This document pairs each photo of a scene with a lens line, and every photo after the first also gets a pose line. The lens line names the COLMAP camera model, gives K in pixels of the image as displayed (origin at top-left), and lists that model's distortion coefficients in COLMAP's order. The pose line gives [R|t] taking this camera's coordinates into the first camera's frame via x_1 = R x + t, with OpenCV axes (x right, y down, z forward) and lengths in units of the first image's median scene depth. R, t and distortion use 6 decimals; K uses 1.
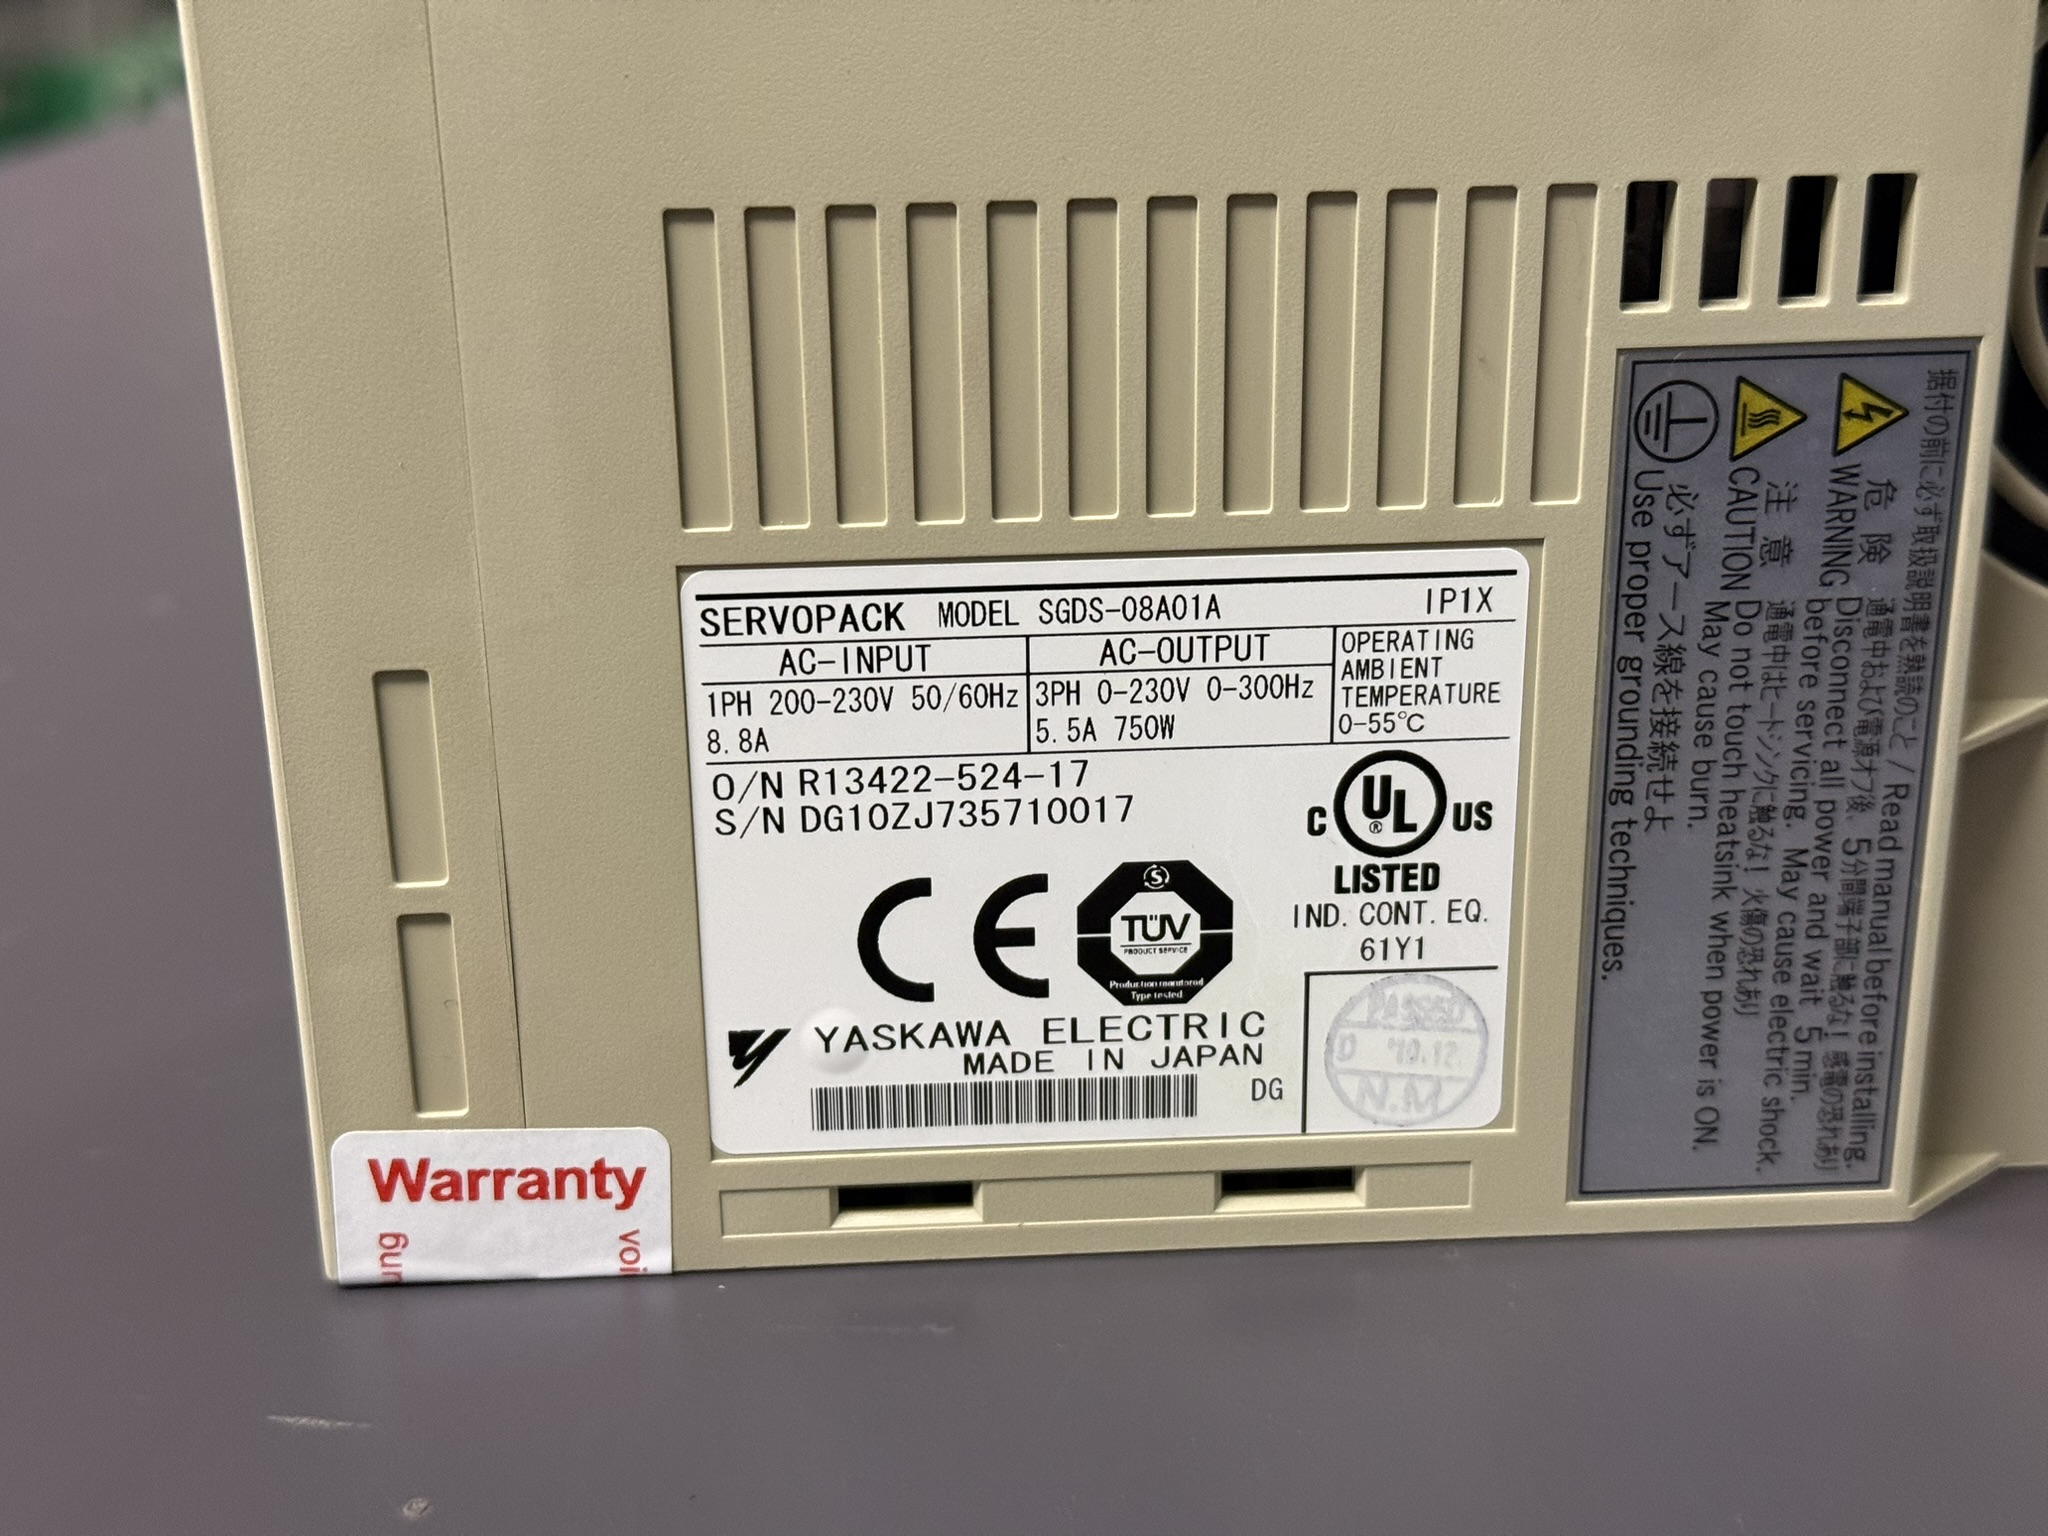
lens RADIAL K [[2864.7, 0, 1024.0], [0, 2864.7, 768.0], [0, 0, 1]] dist [0.116543, -0.030131]
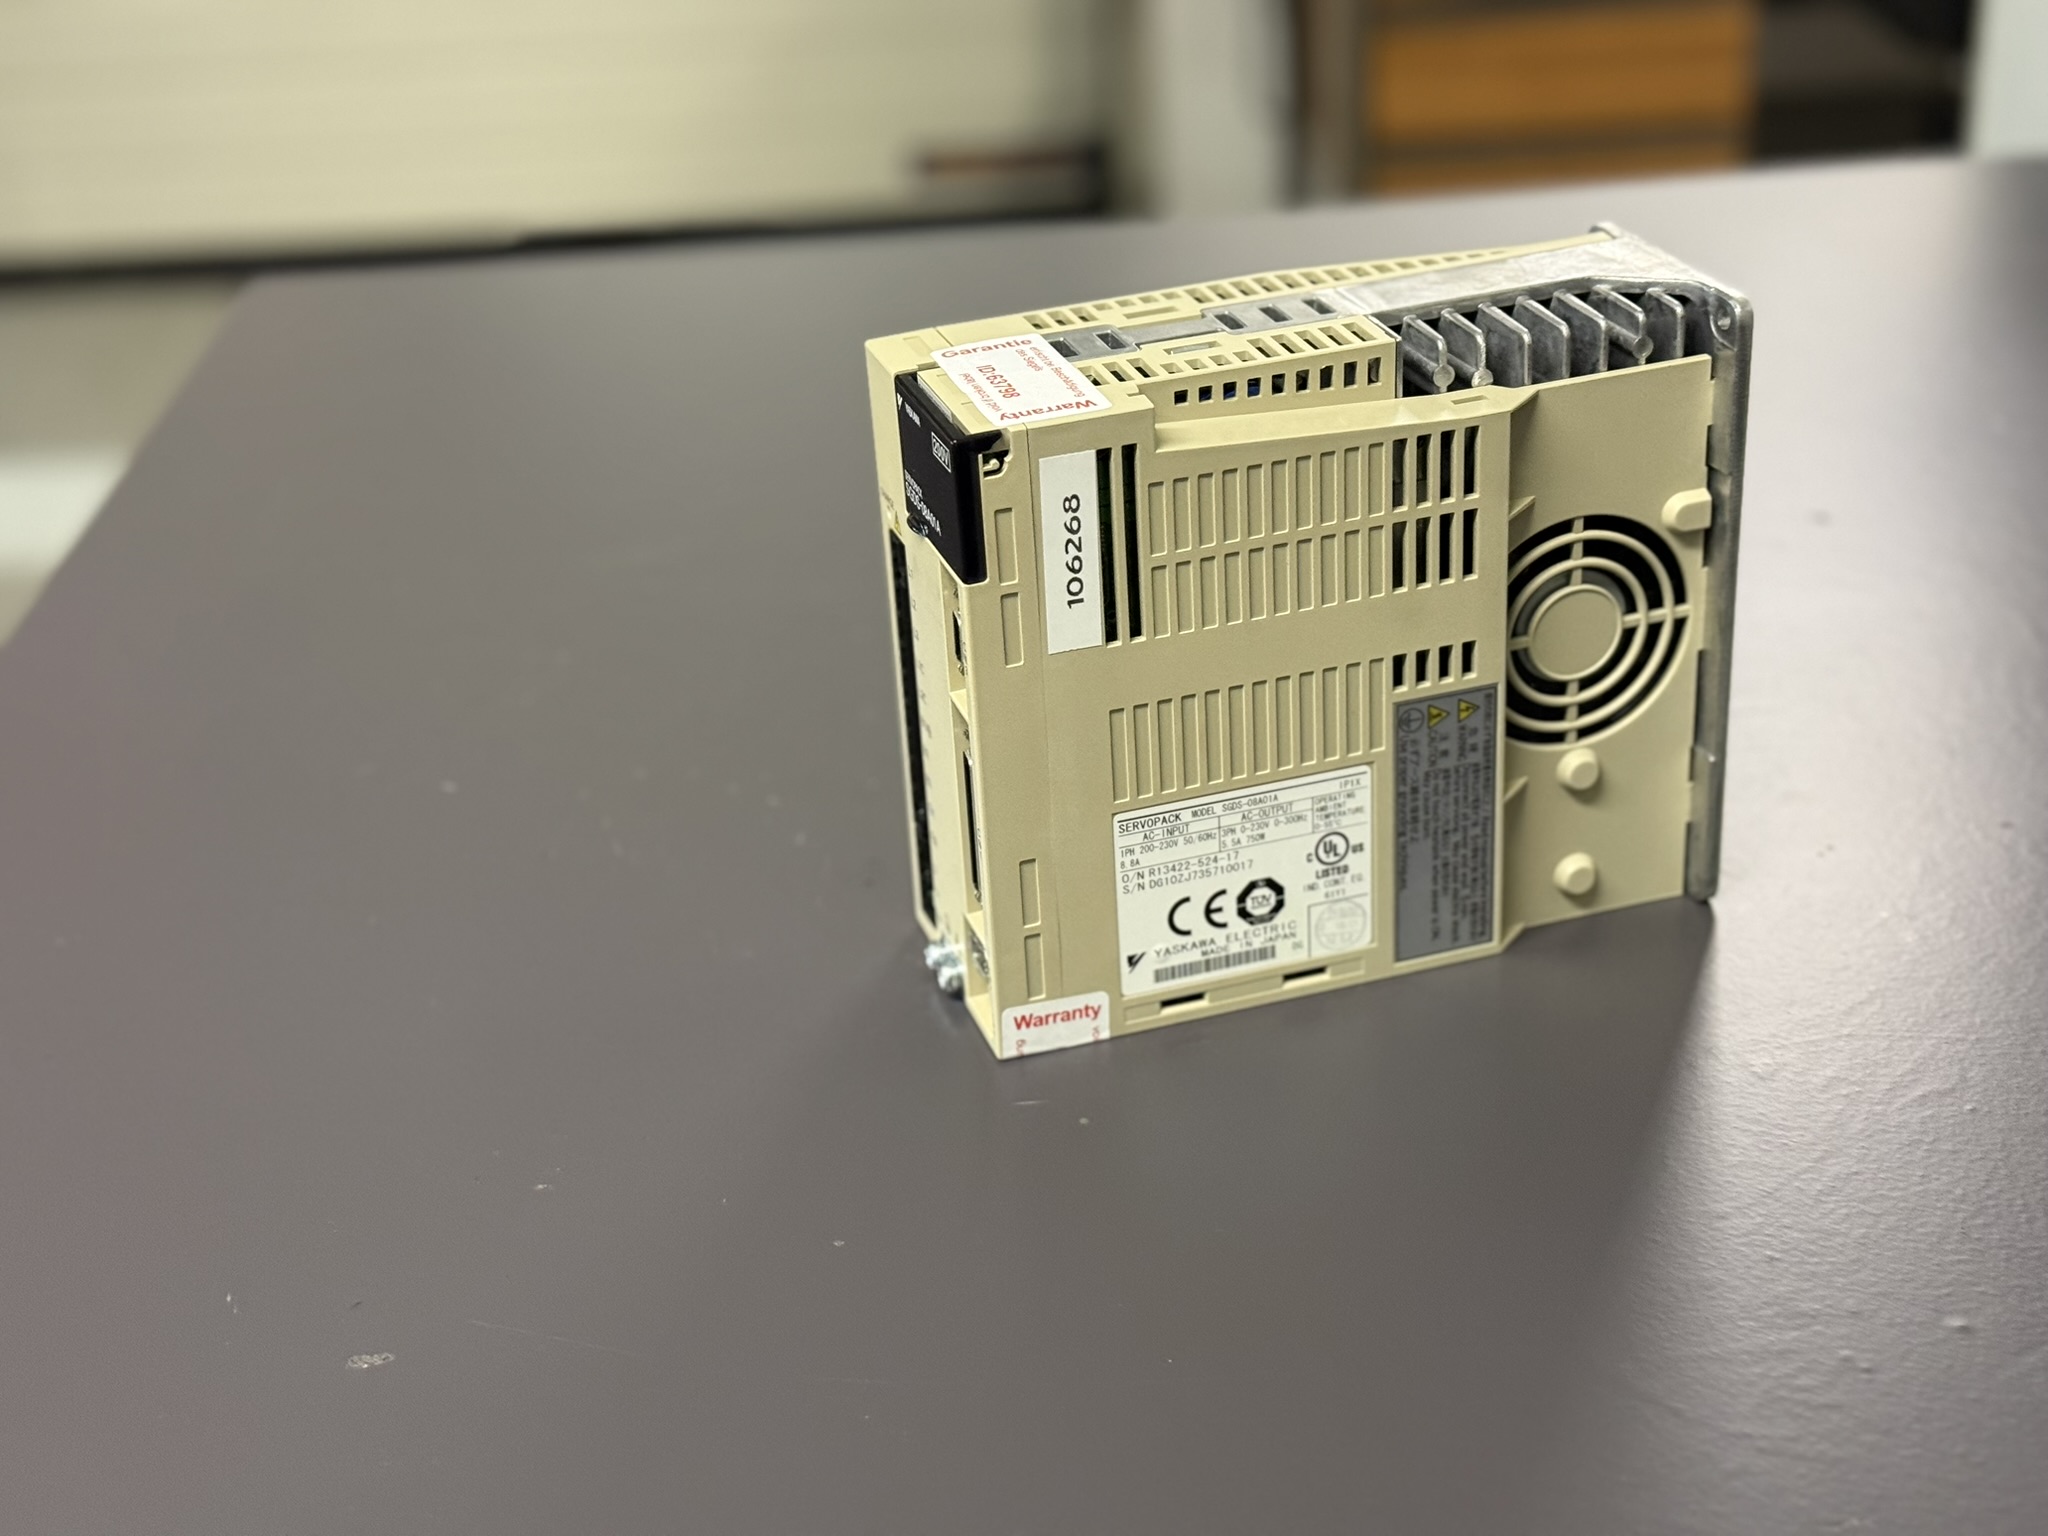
lens RADIAL K [[2864.7, 0, 1024.0], [0, 2864.7, 768.0], [0, 0, 1]] dist [0.116543, -0.030131]
pose [[0.968723, -0.148370, 0.198903, -0.778339], [0.127347, 0.985206, 0.114682, -0.460470], [-0.212976, -0.085765, 0.973286, -1.877102]]
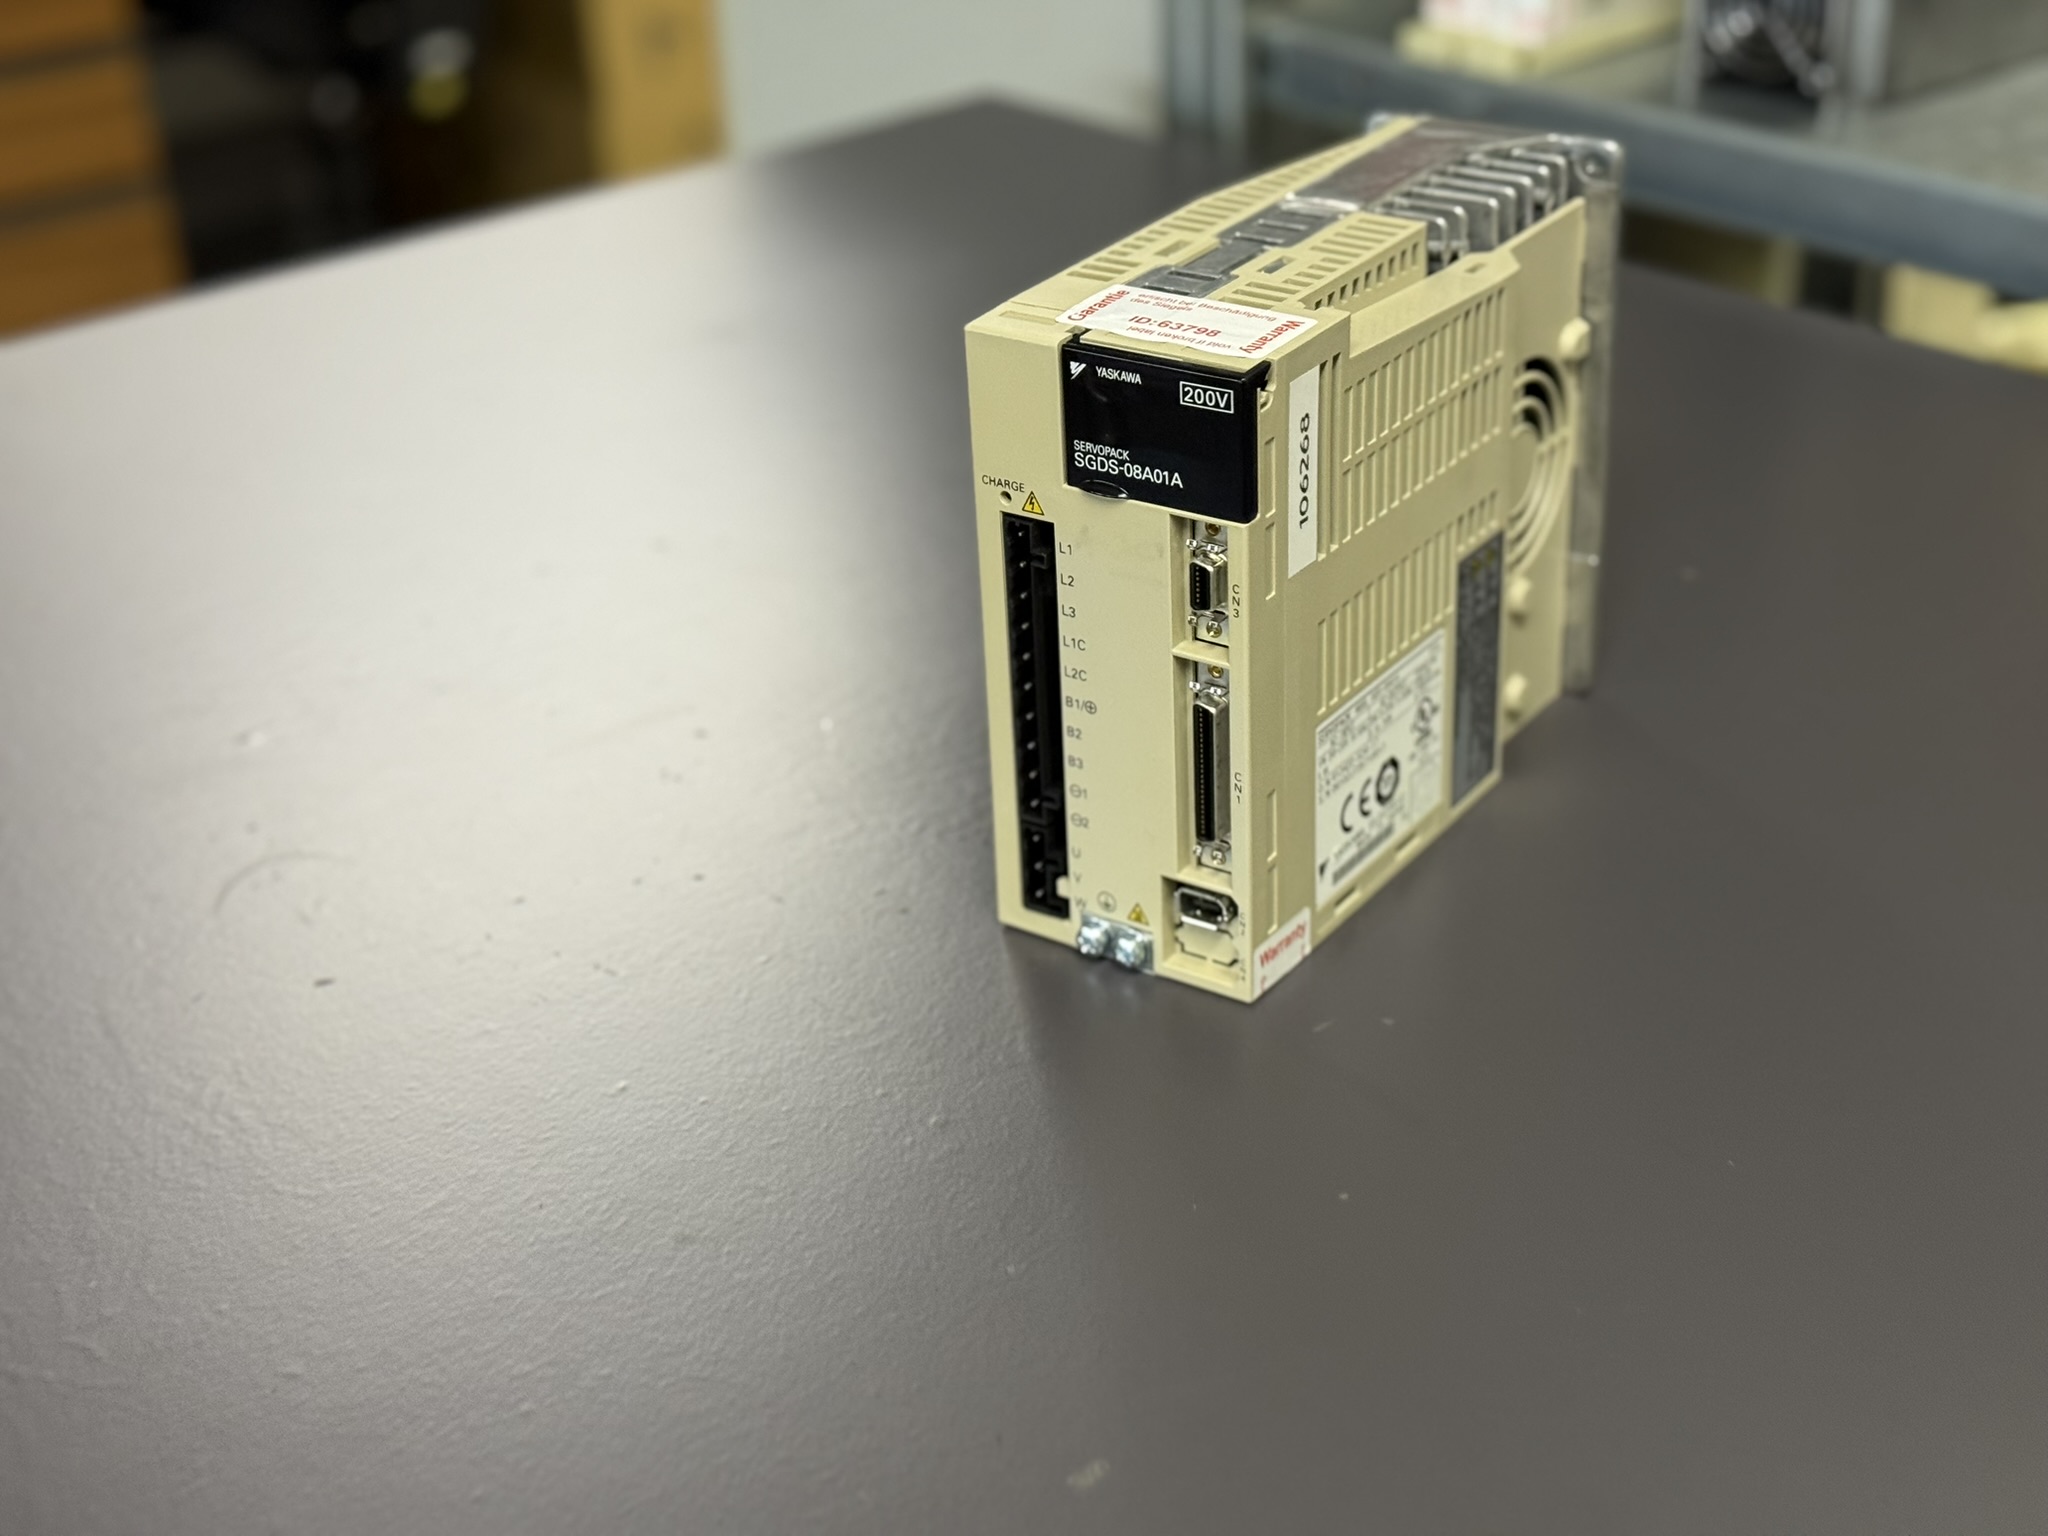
lens RADIAL K [[2864.7, 0, 1024.0], [0, 2864.7, 768.0], [0, 0, 1]] dist [0.116543, -0.030131]
pose [[0.615528, -0.381393, 0.689685, -2.375822], [0.311561, 0.921578, 0.231568, -0.812750], [-0.723917, 0.072343, 0.686084, -0.872367]]
